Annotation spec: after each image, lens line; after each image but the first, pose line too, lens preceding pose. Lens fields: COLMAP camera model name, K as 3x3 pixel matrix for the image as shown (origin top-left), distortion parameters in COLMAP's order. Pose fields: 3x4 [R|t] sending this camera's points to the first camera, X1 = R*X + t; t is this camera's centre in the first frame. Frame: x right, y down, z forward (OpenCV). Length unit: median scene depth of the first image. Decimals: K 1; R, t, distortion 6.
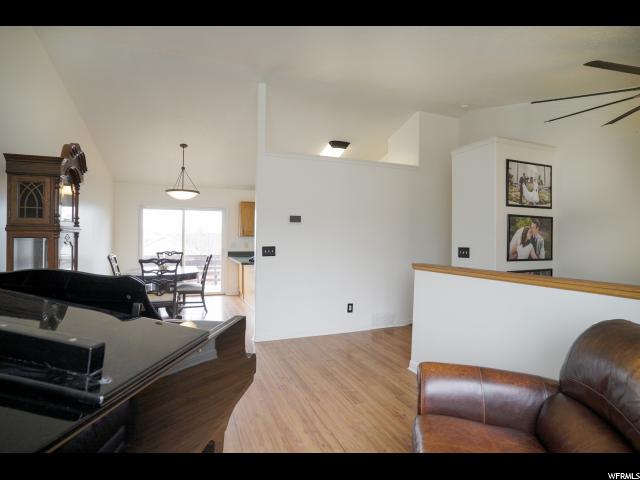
lens RADIAL K [[334.5, 0, 316.9], [0, 334.5, 236.8], [0, 0, 1]] dist [-0.089227, 0.047955]
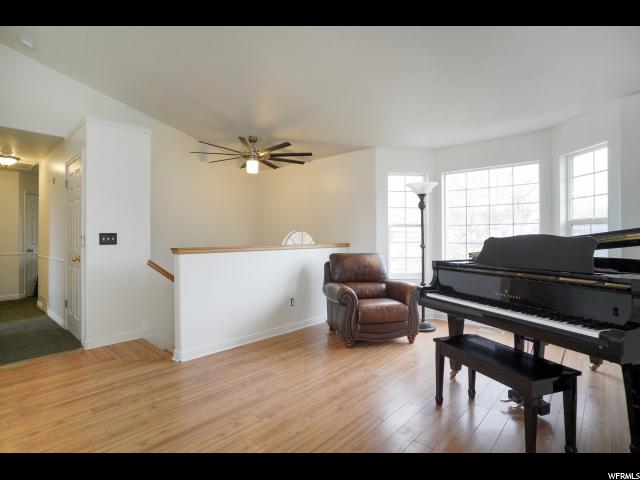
lens RADIAL K [[334.5, 0, 316.9], [0, 334.5, 236.8], [0, 0, 1]] dist [-0.089227, 0.047955]
pose [[-0.448576, -0.000935, 0.893744, -0.628234], [-0.004543, 0.999989, -0.001234, 0.043444], [-0.893733, -0.004614, -0.448575, 0.949272]]
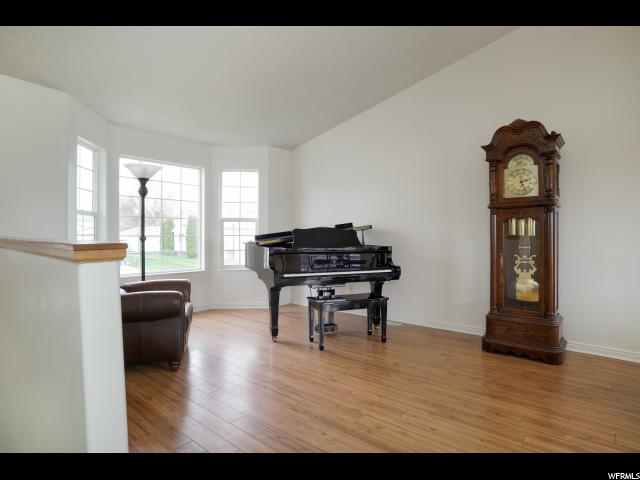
lens RADIAL K [[334.5, 0, 316.9], [0, 334.5, 236.8], [0, 0, 1]] dist [-0.089227, 0.047955]
pose [[-0.881431, 0.000523, -0.472312, 0.228526], [-0.003031, 0.999973, 0.006763, 0.058653], [0.472302, 0.007393, -0.881406, 1.215658]]
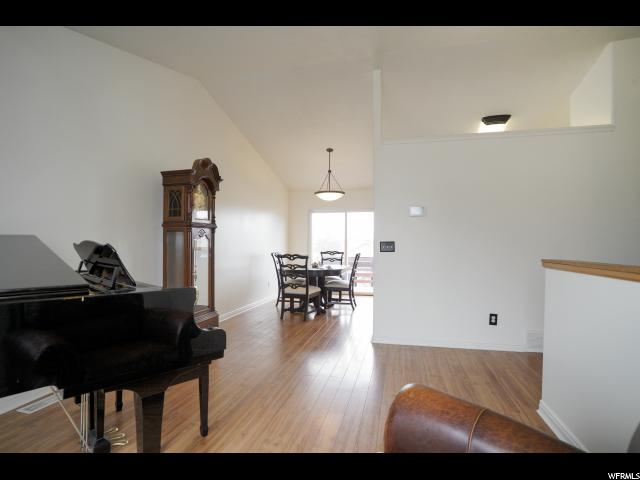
lens RADIAL K [[336.9, 0, 320.0], [0, 336.9, 240.0], [0, 0, 1]] dist [-0.089065, 0.049369]
pose [[0.813036, -0.013445, -0.582058, 0.284201], [0.005740, 0.999870, -0.015078, 0.043224], [0.582185, 0.008918, 0.813008, 0.153132]]
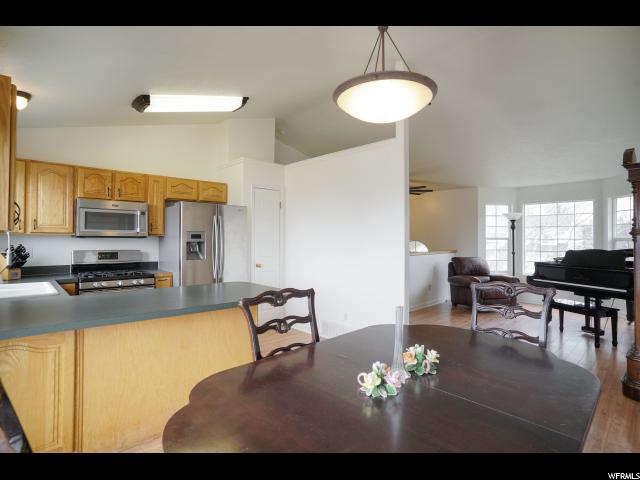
lens RADIAL K [[334.5, 0, 316.9], [0, 334.5, 236.8], [0, 0, 1]] dist [-0.089227, 0.047955]
pose [[-0.371397, 0.002978, 0.928470, -0.986360], [-0.007026, 0.999957, -0.006018, 0.006319], [-0.928448, -0.008759, -0.371360, 1.698282]]
